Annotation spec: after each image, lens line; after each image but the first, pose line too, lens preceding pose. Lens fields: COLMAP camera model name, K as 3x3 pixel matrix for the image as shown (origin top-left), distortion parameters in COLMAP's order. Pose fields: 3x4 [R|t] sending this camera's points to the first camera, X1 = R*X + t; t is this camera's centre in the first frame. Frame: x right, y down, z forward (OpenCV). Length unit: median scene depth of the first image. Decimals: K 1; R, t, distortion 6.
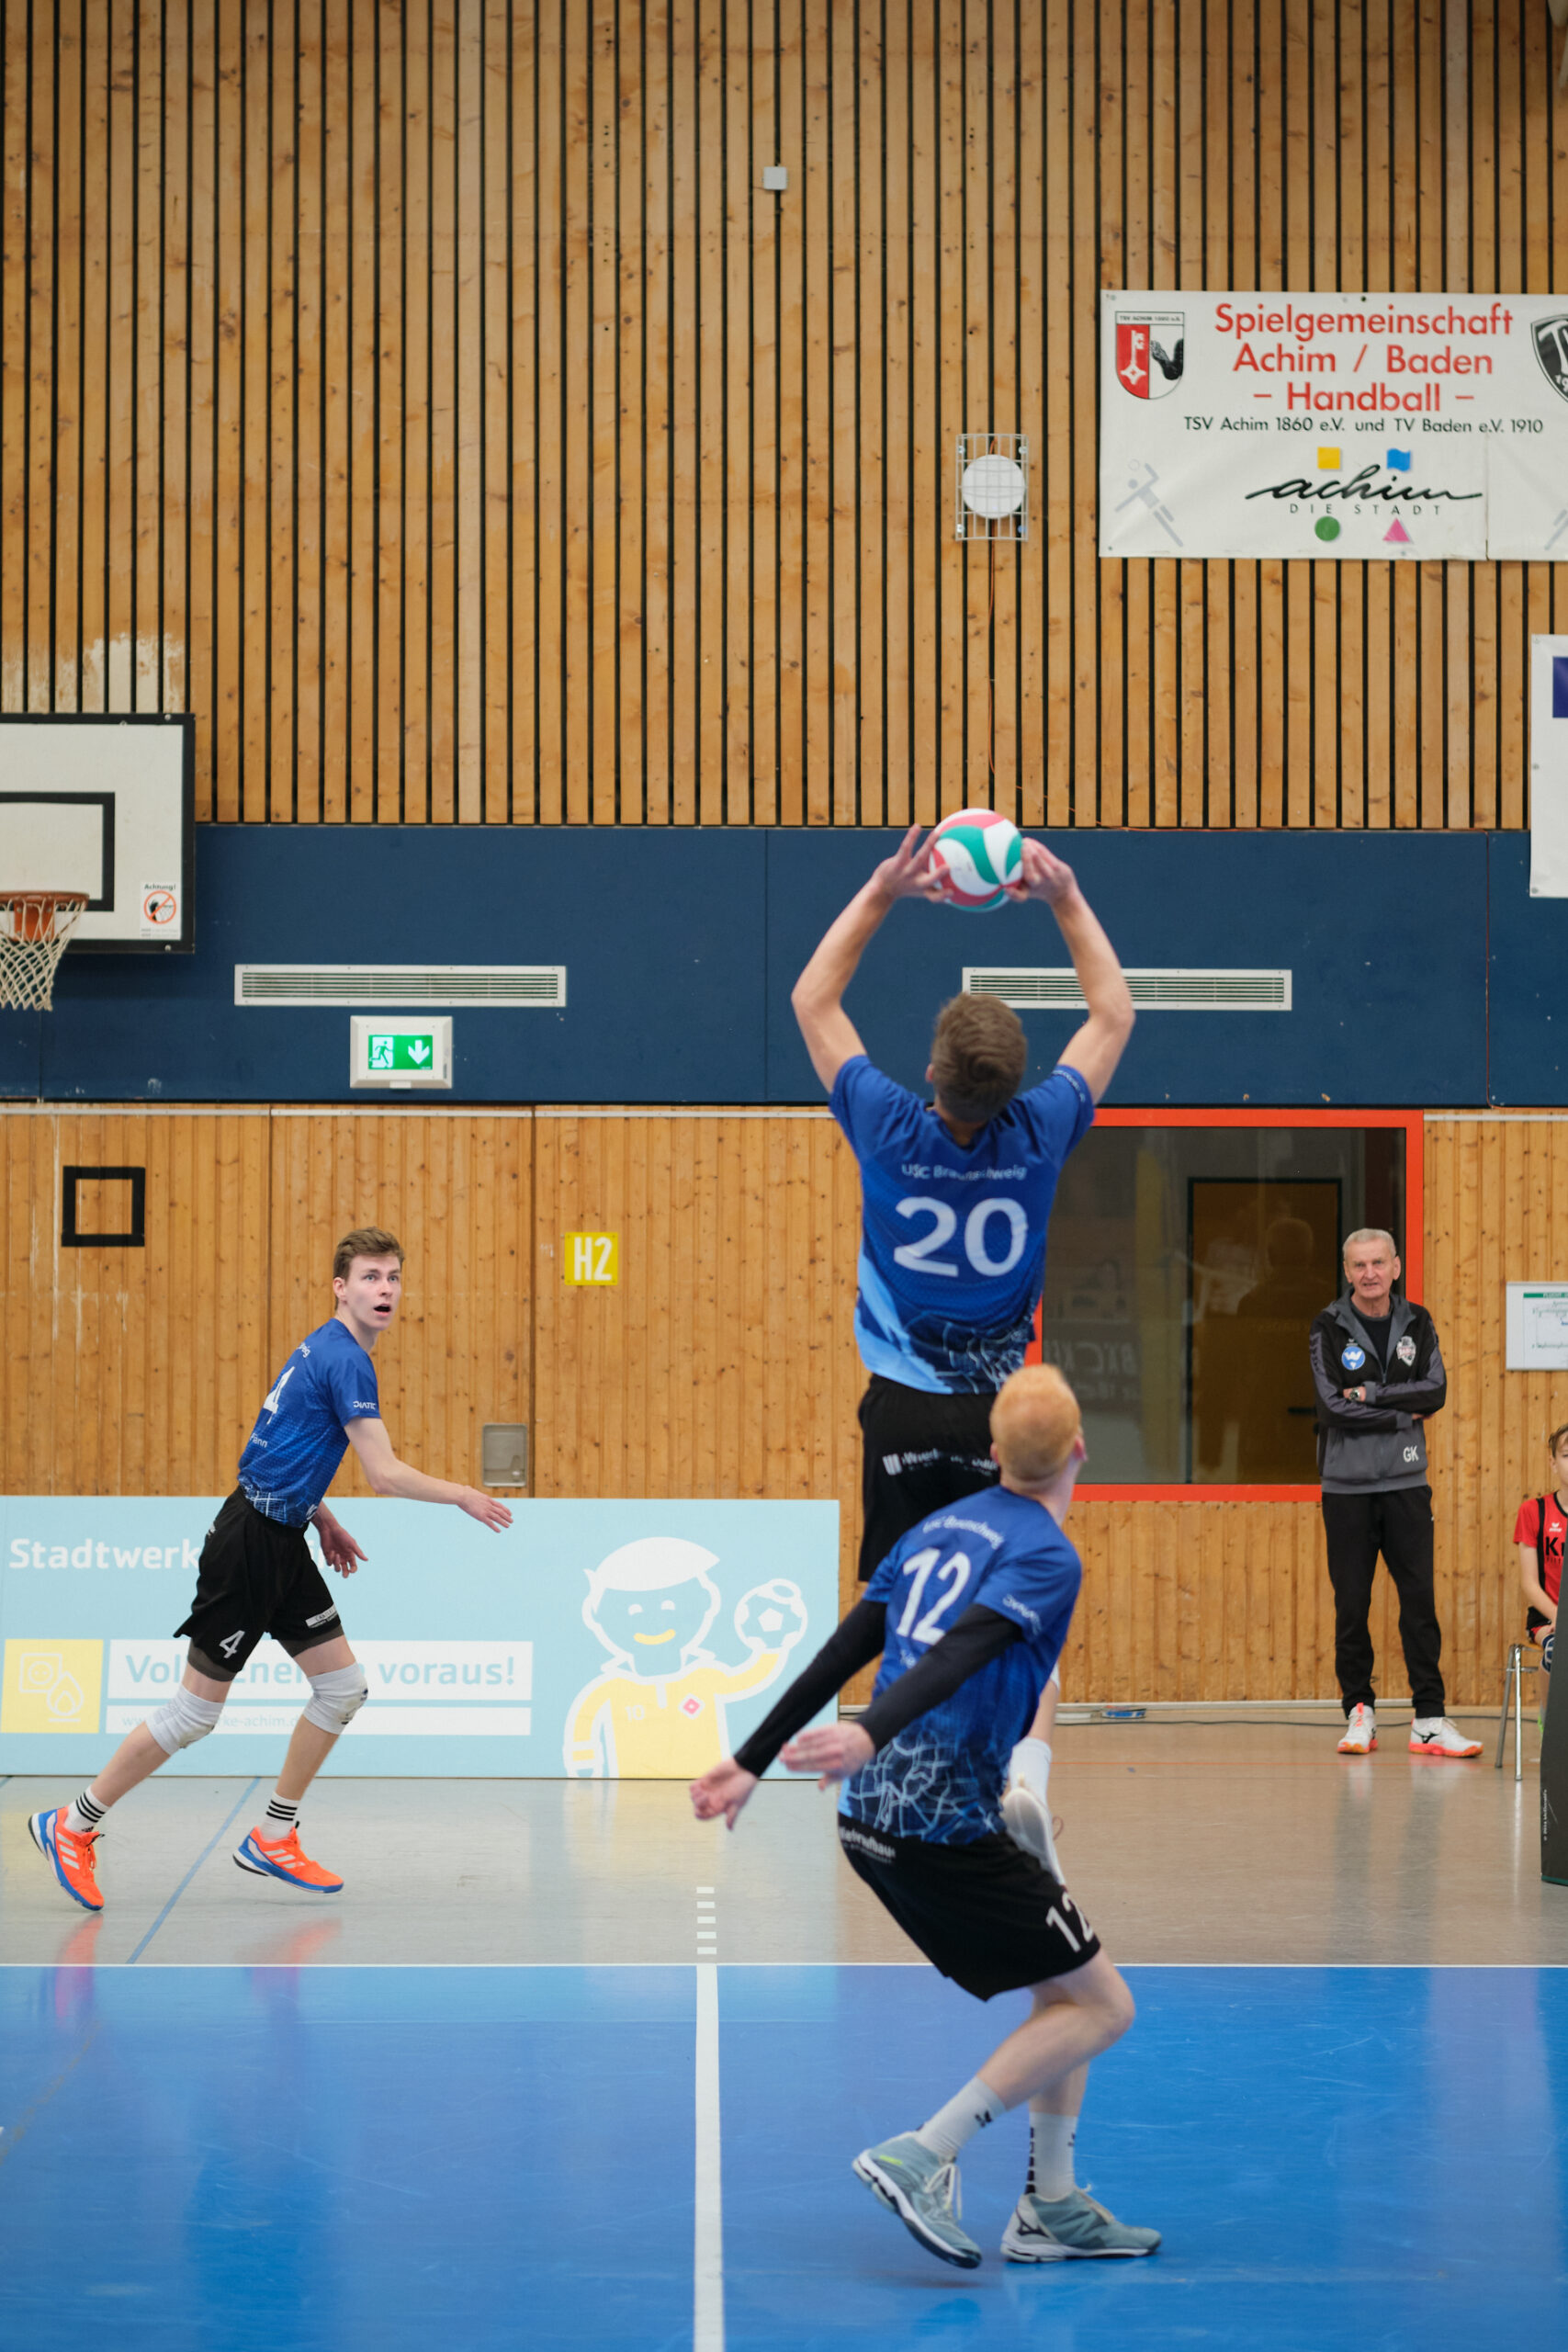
lens RADIAL K [[5672.2, 0, 811.4], [0, 5672.2, 1081.7], [0, 0, 1]] dist [-0.077494, 0.000000]
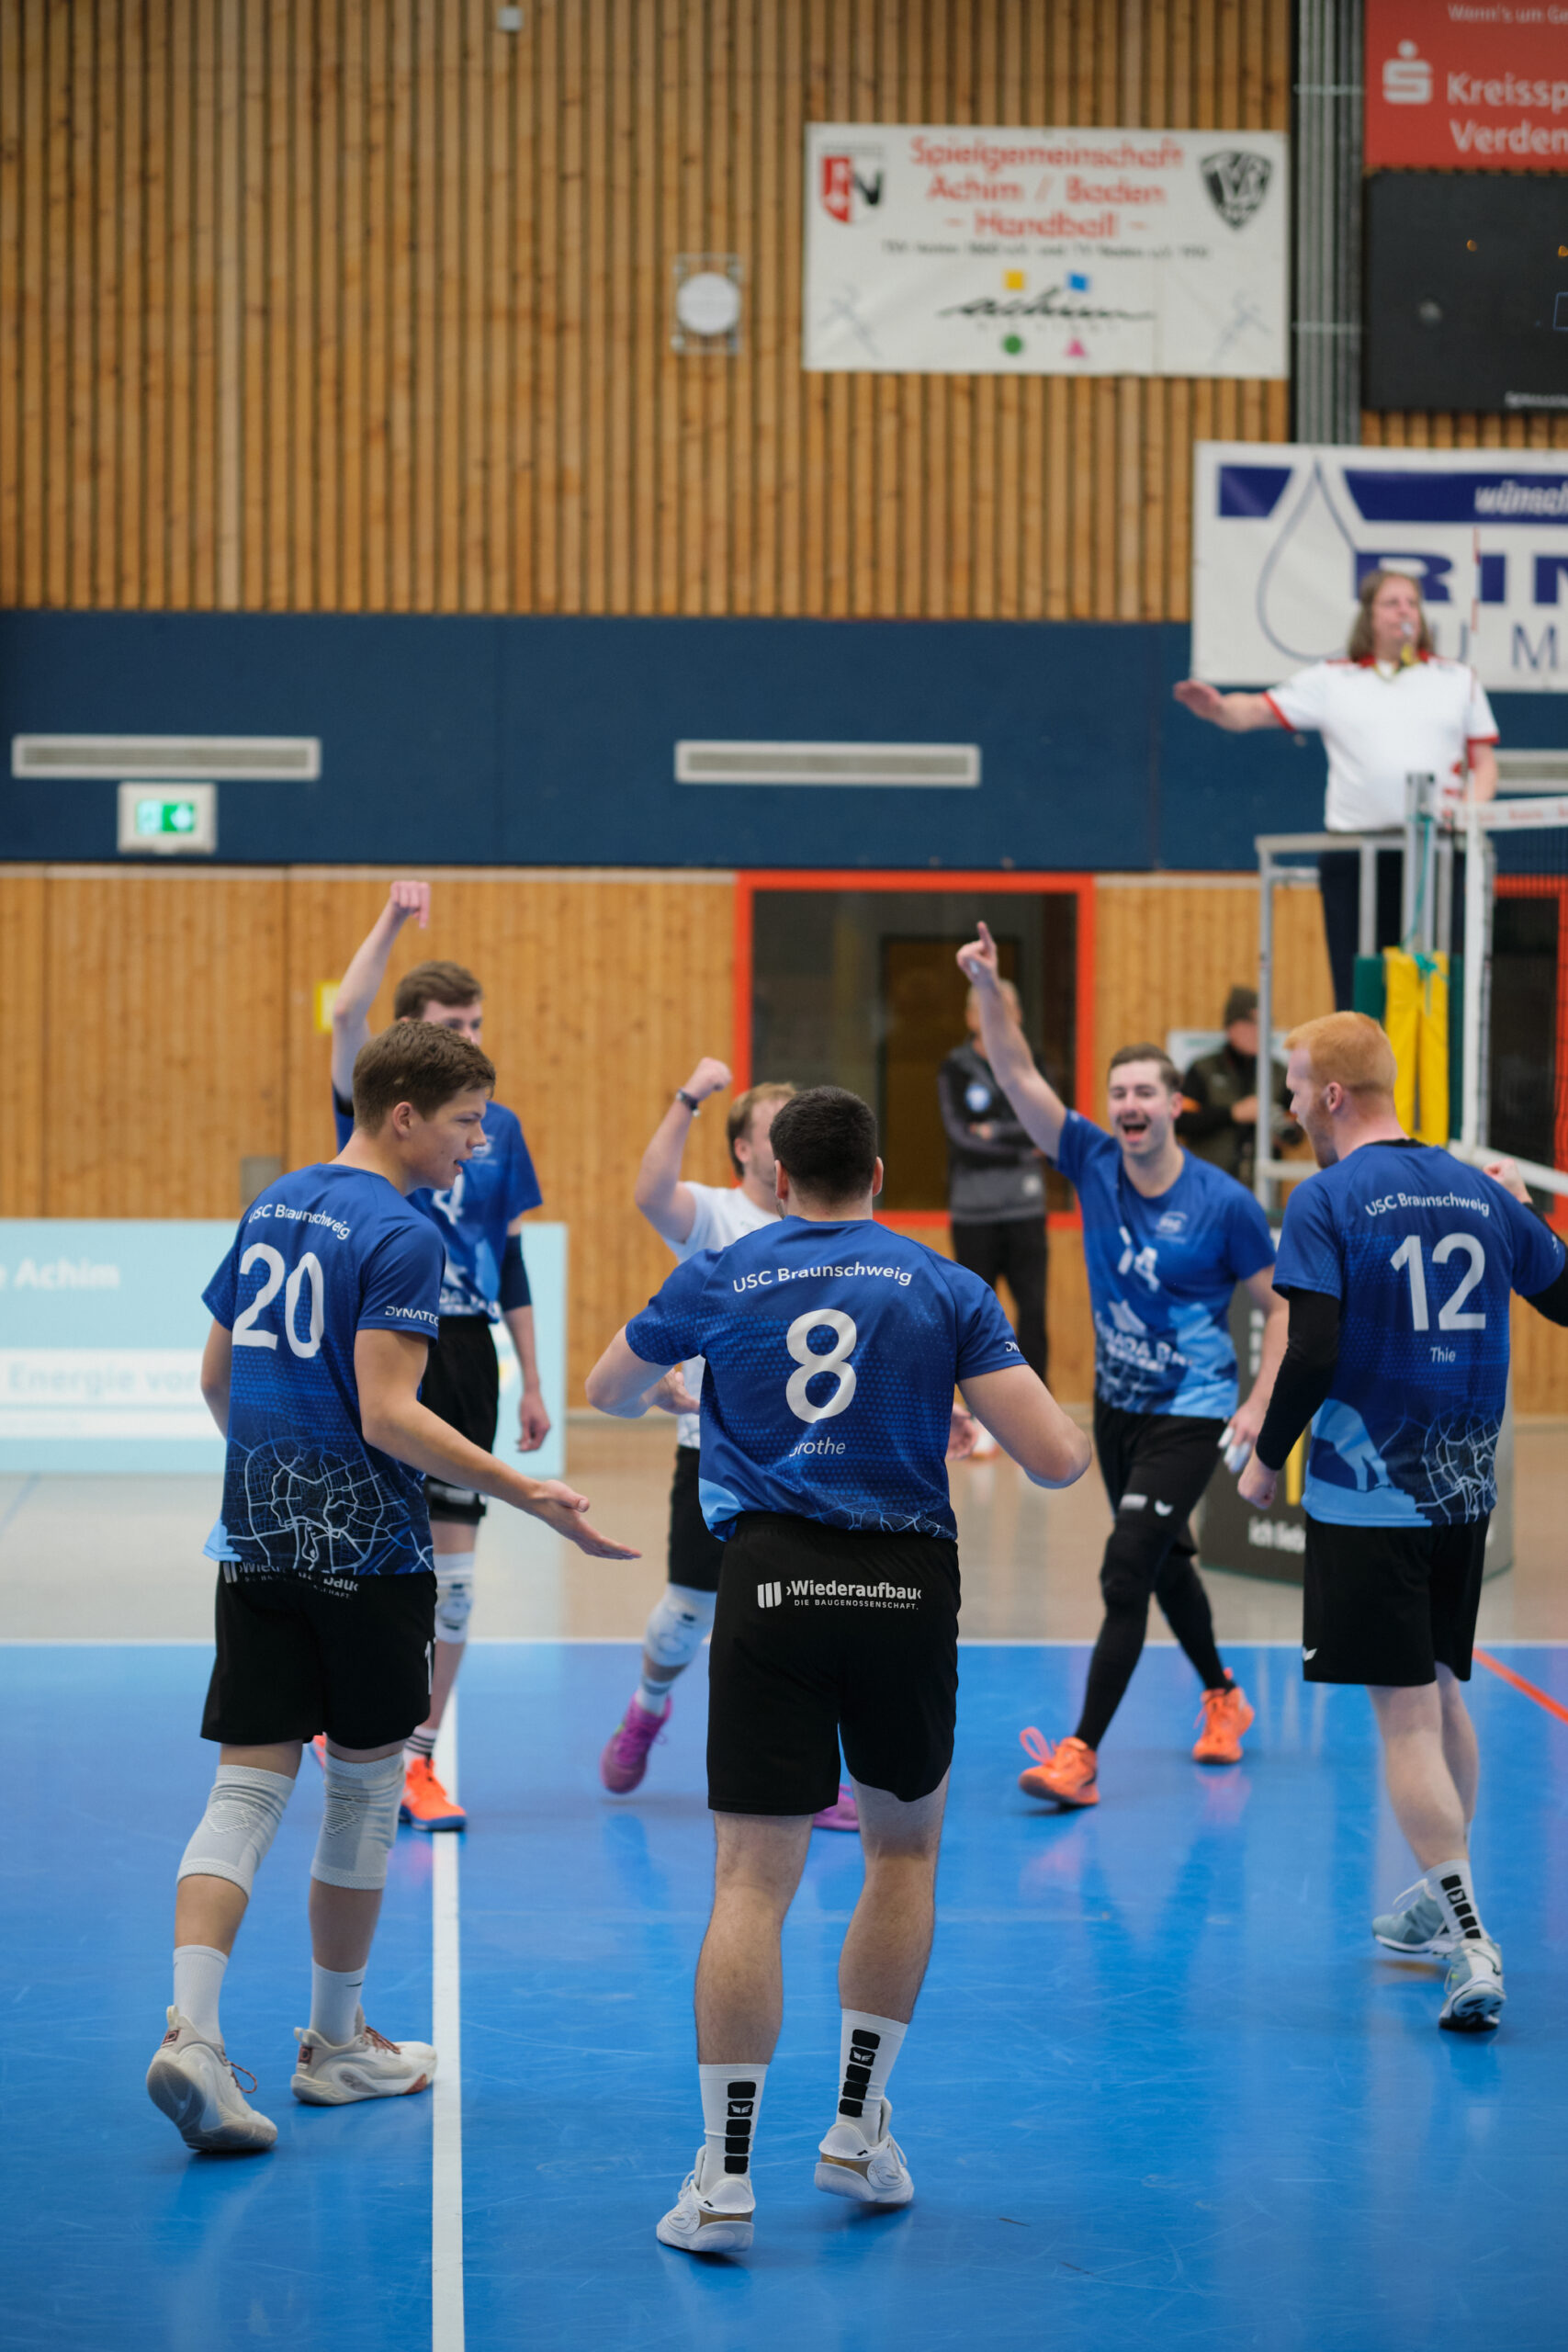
lens RADIAL K [[5672.2, 0, 787.8], [0, 5672.2, 1177.6], [0, 0, 1]] dist [-0.077494, 0.000000]
pose [[0.999332, 0.002896, 0.036437, 0.008076], [-0.005138, 0.998089, 0.061581, -0.003883], [-0.036189, -0.061727, 0.997437, -0.103396]]
